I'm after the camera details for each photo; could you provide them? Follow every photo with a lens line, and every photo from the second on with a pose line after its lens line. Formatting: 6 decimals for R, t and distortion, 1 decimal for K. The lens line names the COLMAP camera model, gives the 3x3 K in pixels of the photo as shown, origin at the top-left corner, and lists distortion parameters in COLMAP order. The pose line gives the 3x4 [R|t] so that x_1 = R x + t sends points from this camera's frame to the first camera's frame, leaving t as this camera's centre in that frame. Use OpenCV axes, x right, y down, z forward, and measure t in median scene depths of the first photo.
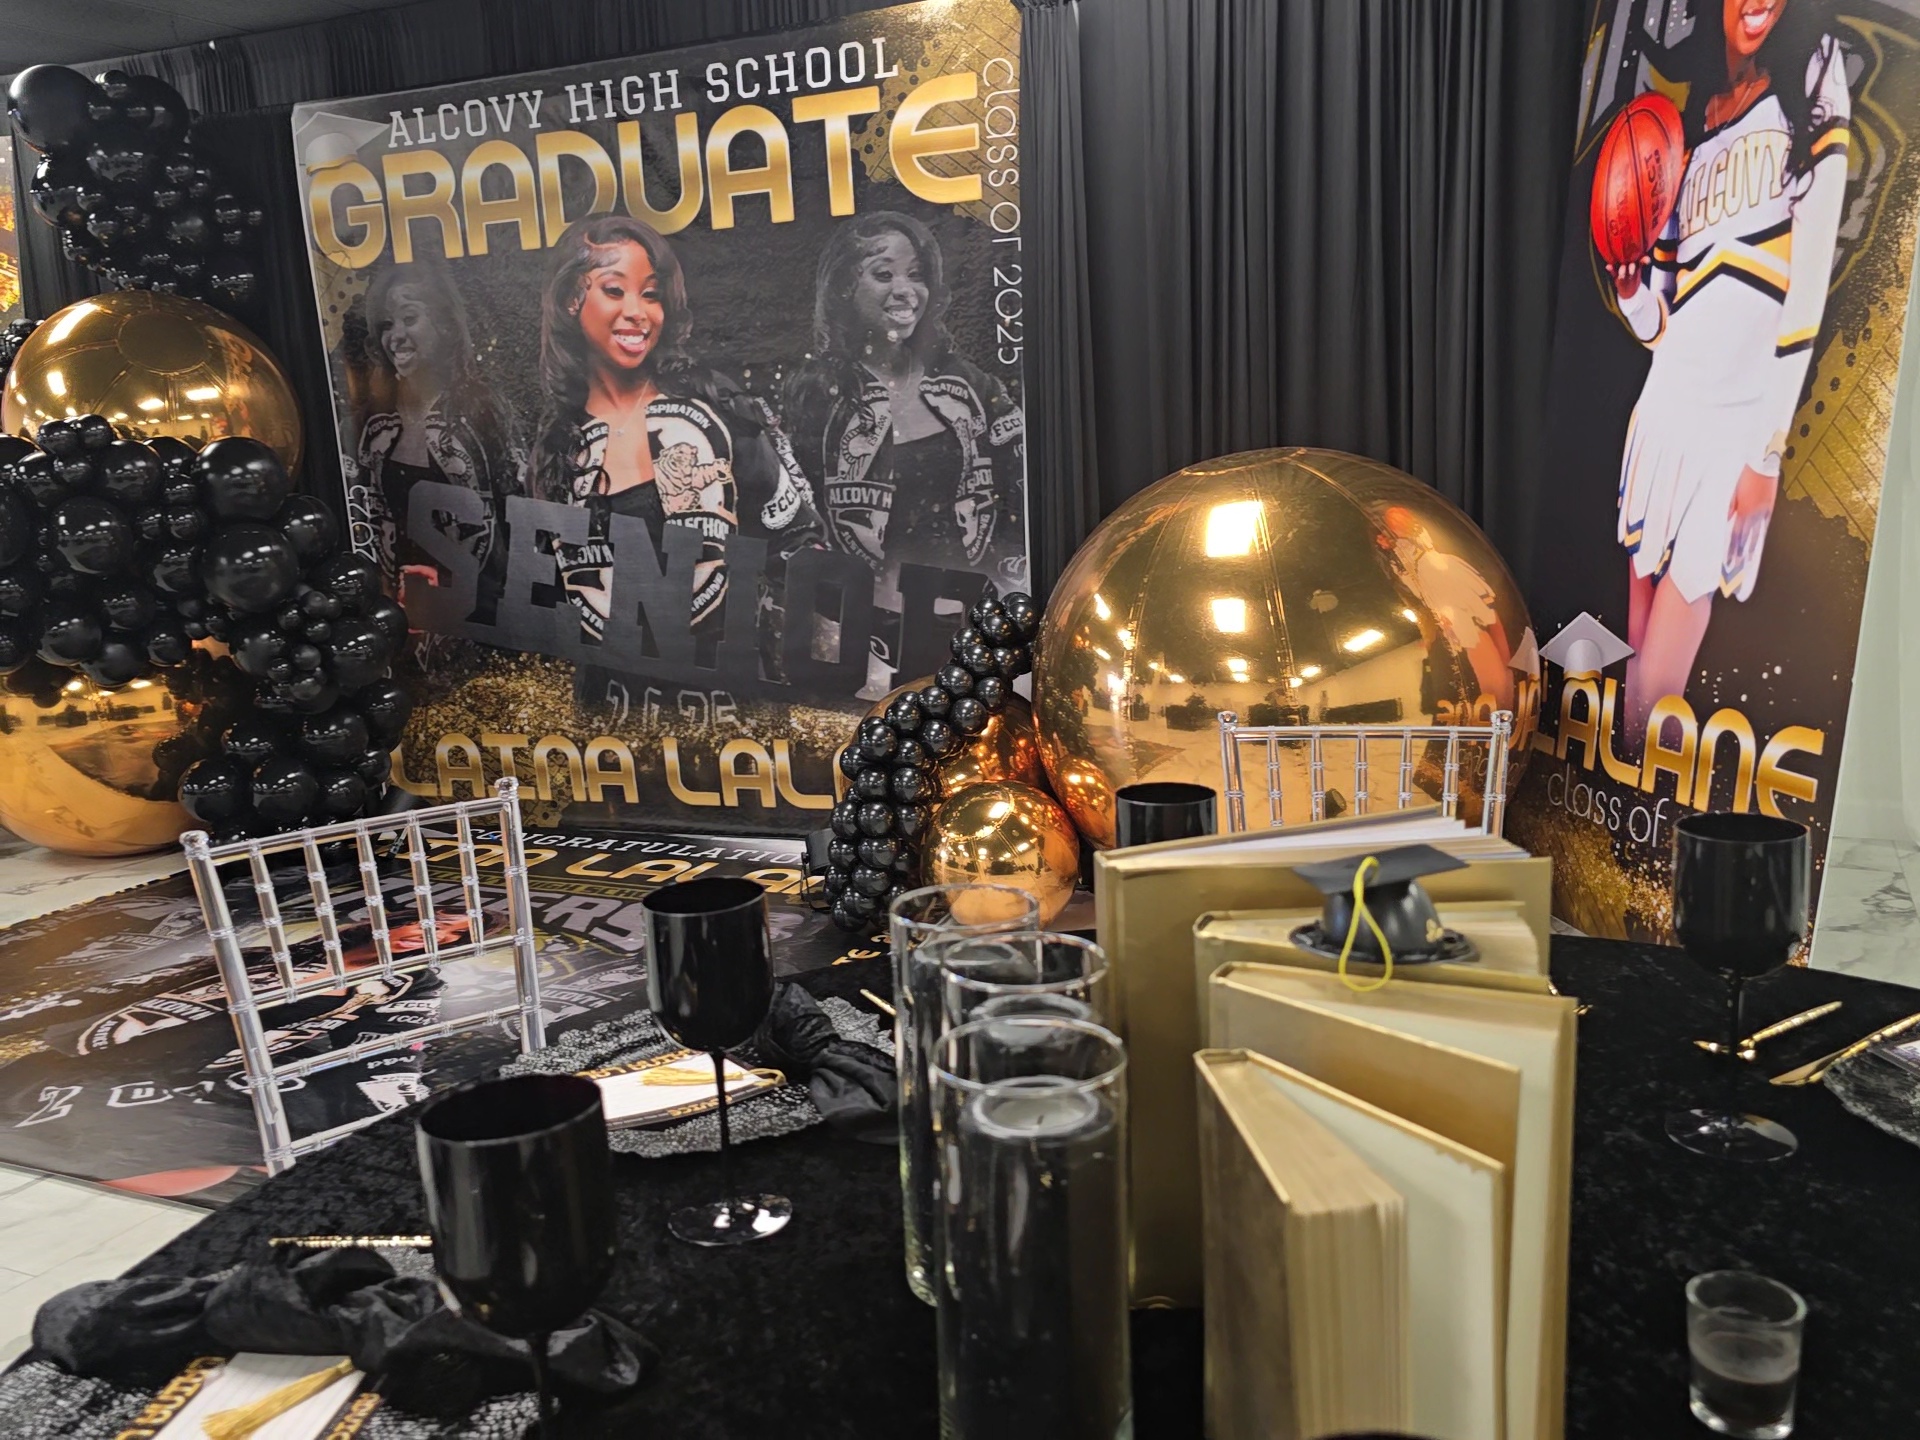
lens RADIAL K [[1638.3, 0, 939.2], [0, 1638.3, 723.1], [0, 0, 1]] dist [0.068123, -0.070089]
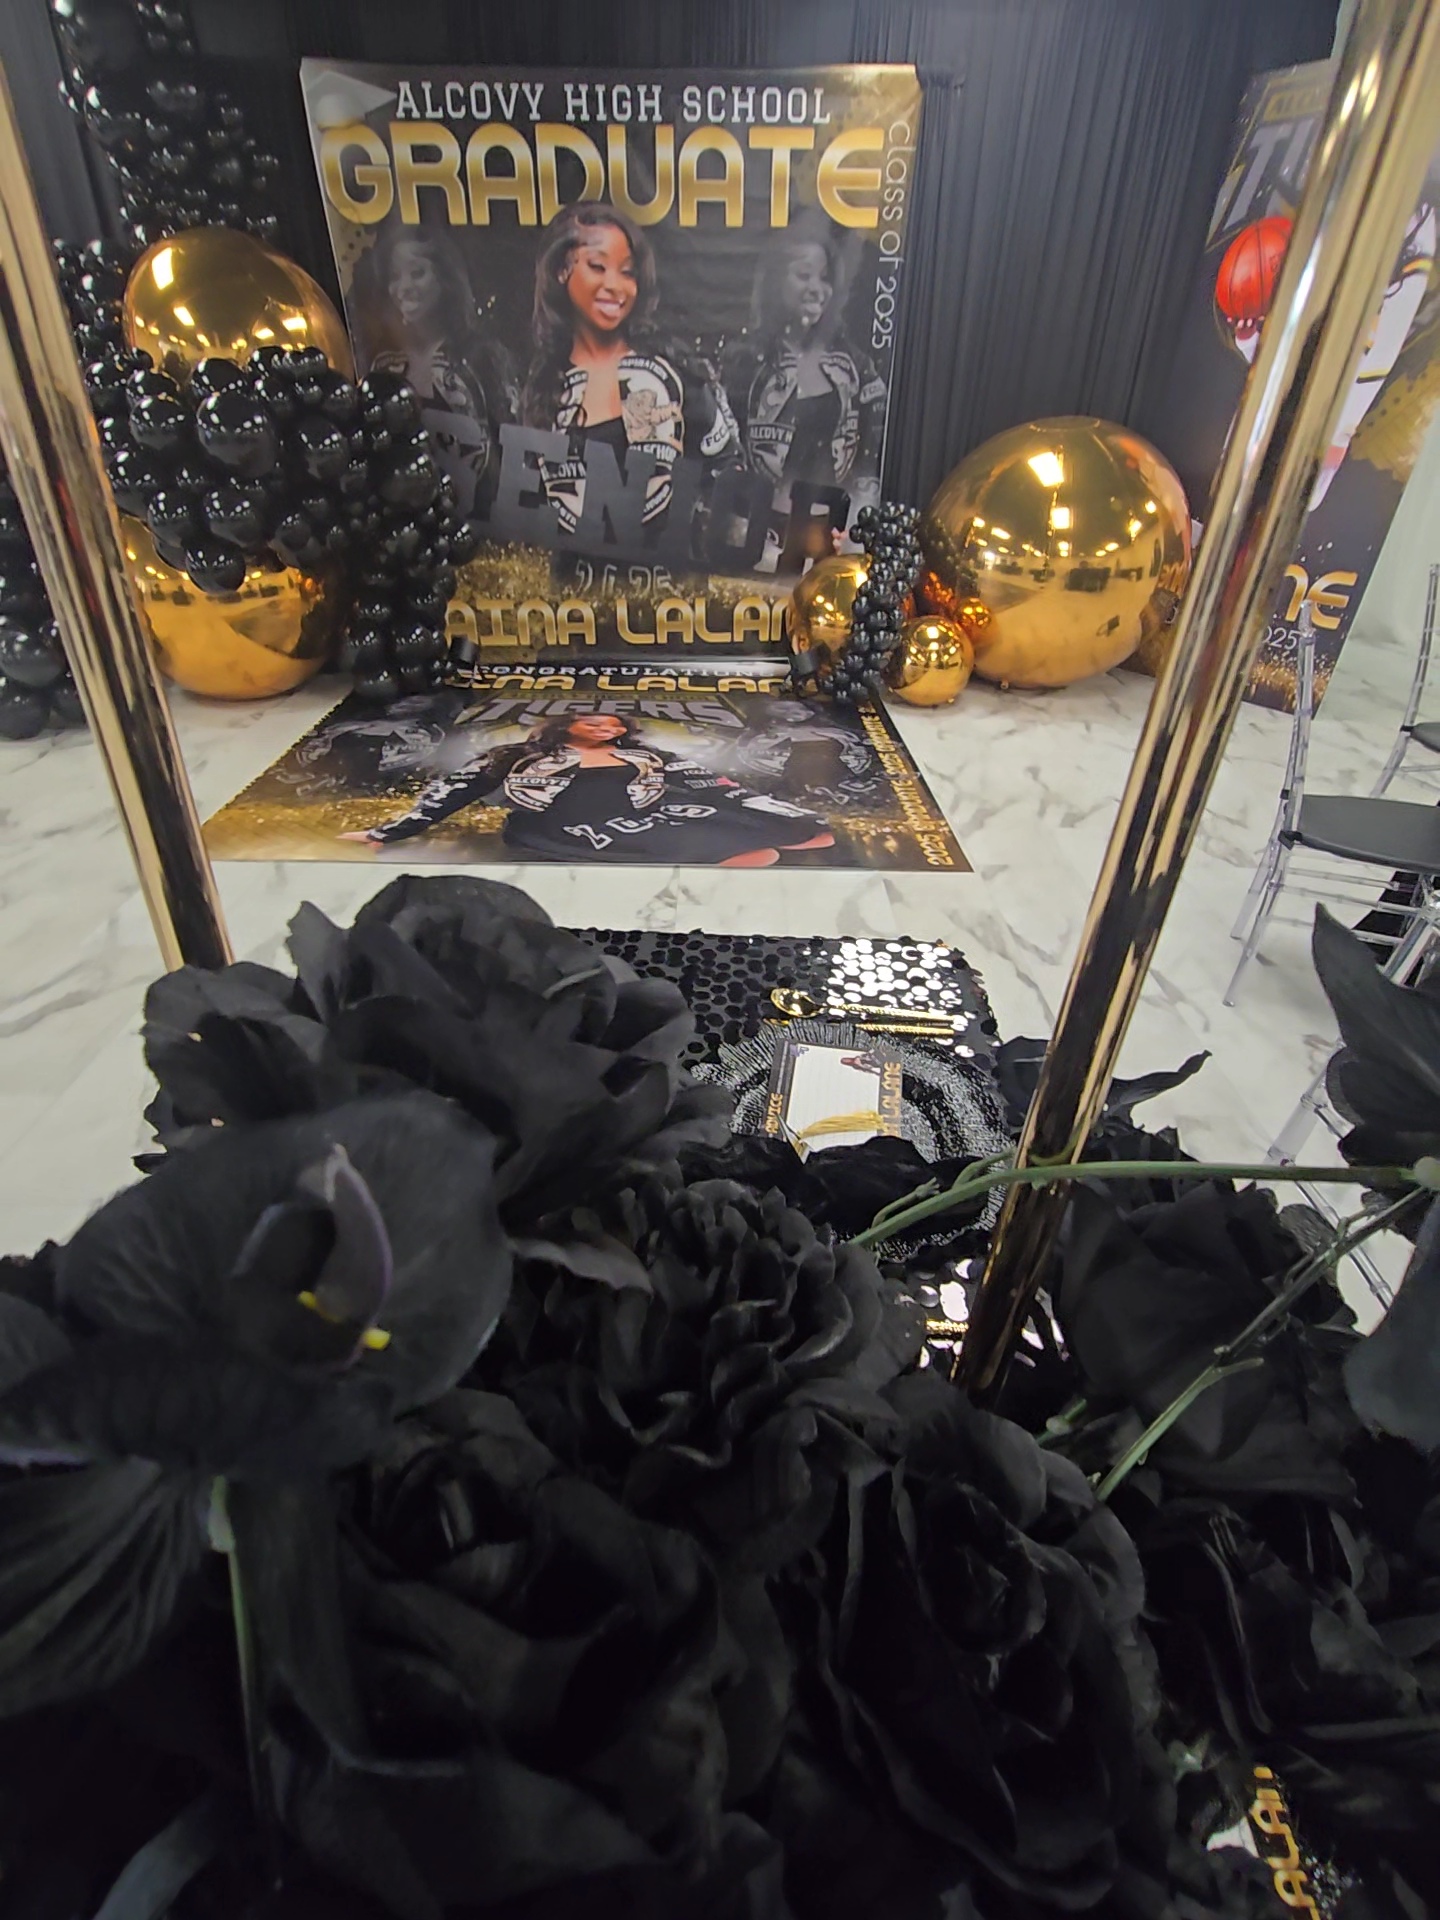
lens RADIAL K [[996.4, 0, 711.0], [0, 996.4, 960.8], [0, 0, 1]] dist [-0.003214, 0.003952]
pose [[0.901706, -0.173420, 0.396046, -0.668366], [0.024504, 0.935056, 0.353651, -0.002919], [-0.431656, -0.309185, 0.847395, 0.049198]]
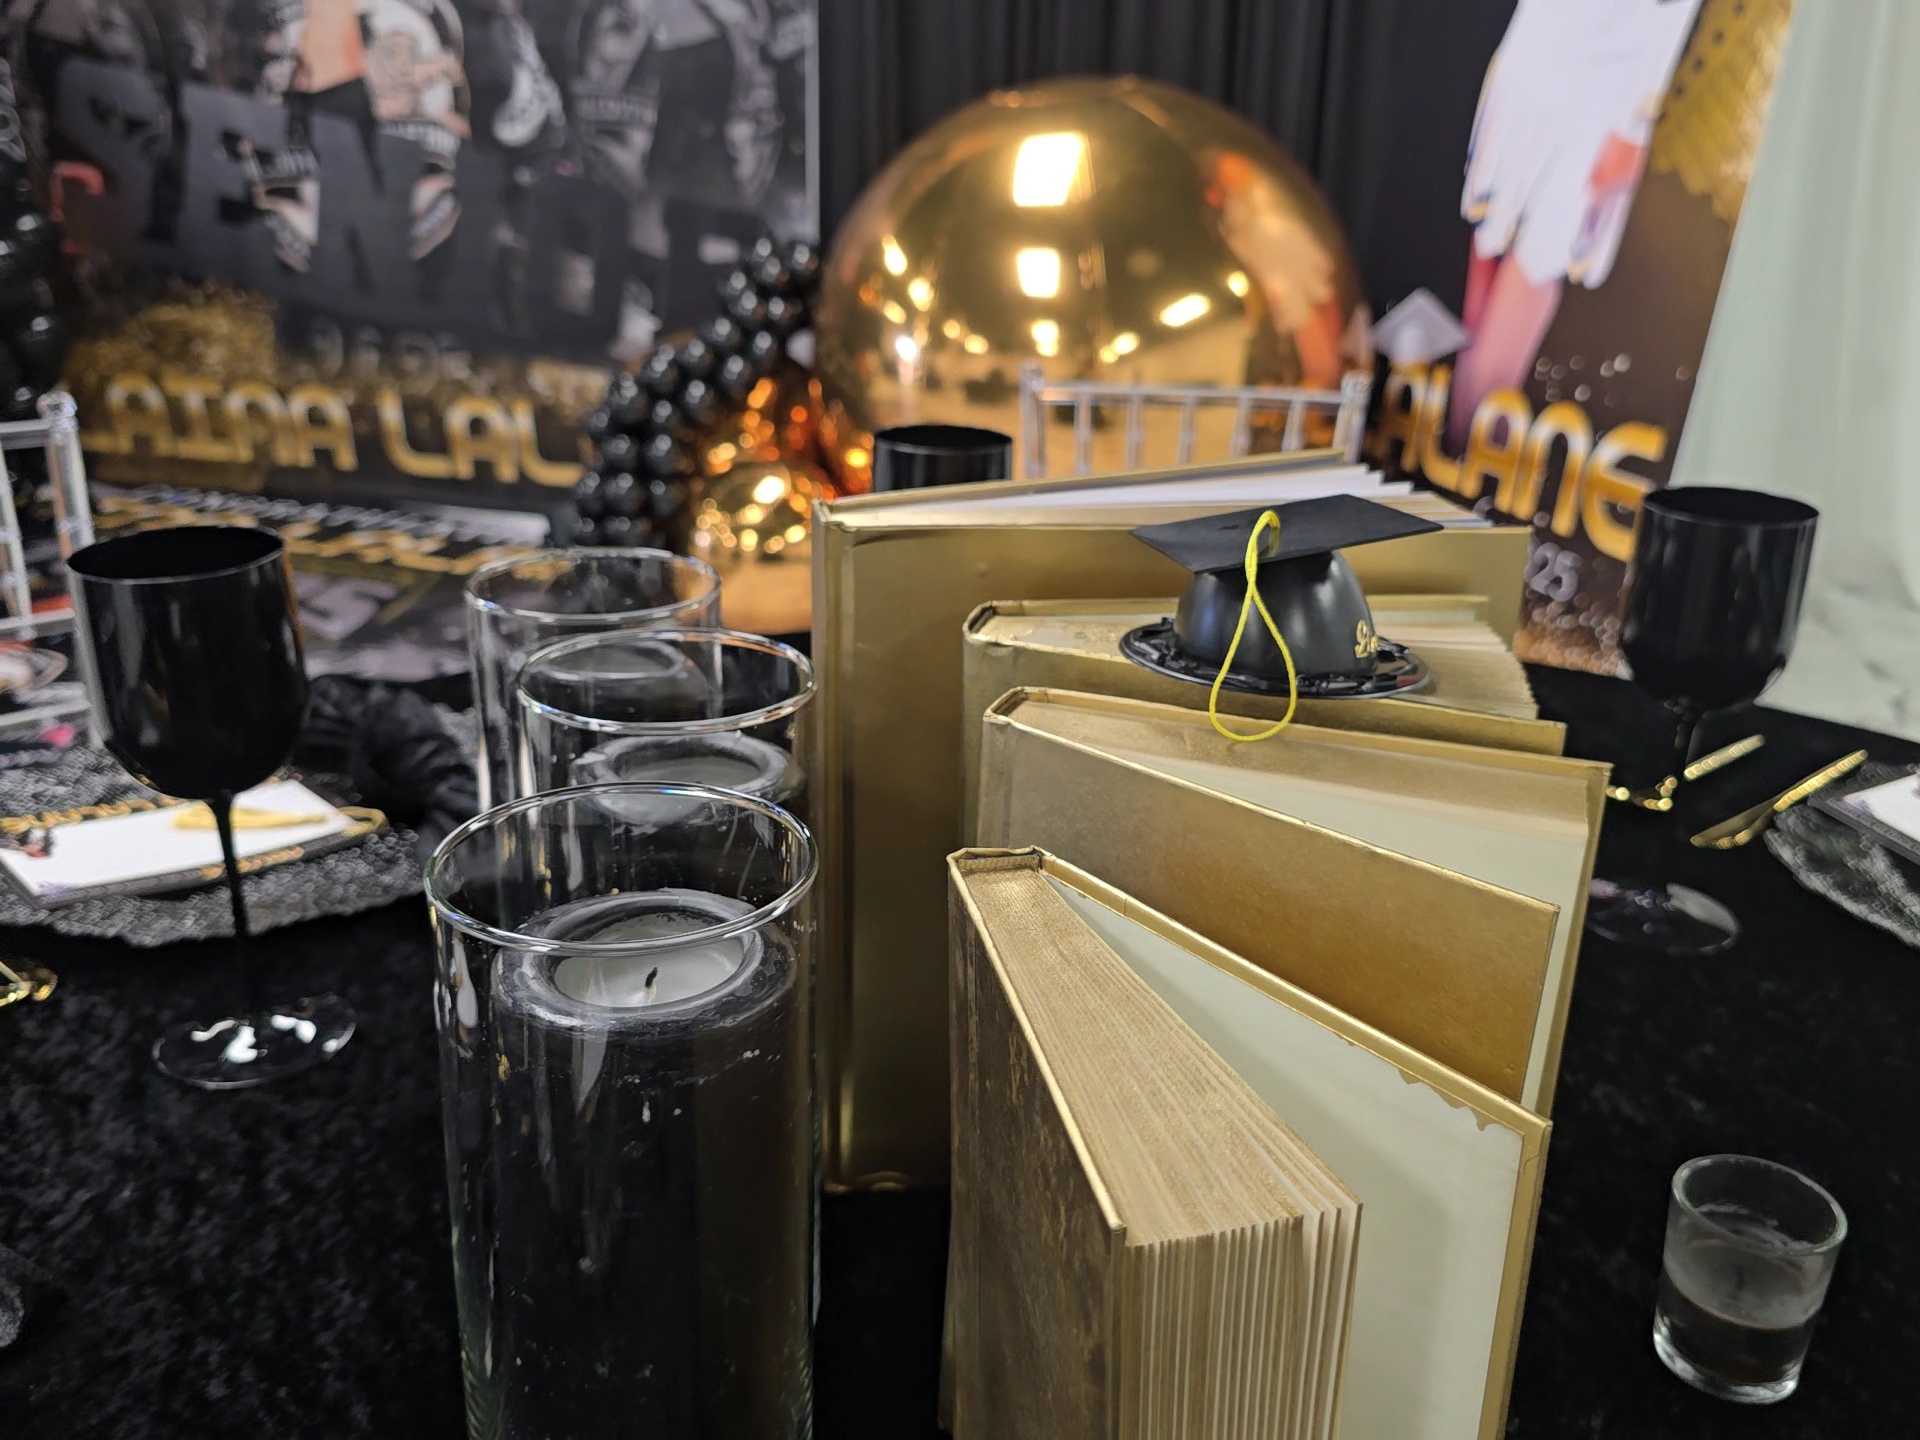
lens RADIAL K [[1718.3, 0, 953.2], [0, 1718.3, 724.1], [0, 0, 1]] dist [0.013883, -0.021921]
pose [[0.990538, 0.020066, 0.135761, 0.011503], [-0.044318, 0.983022, 0.178053, 0.008345], [-0.129883, -0.182385, 0.974611, 0.066027]]
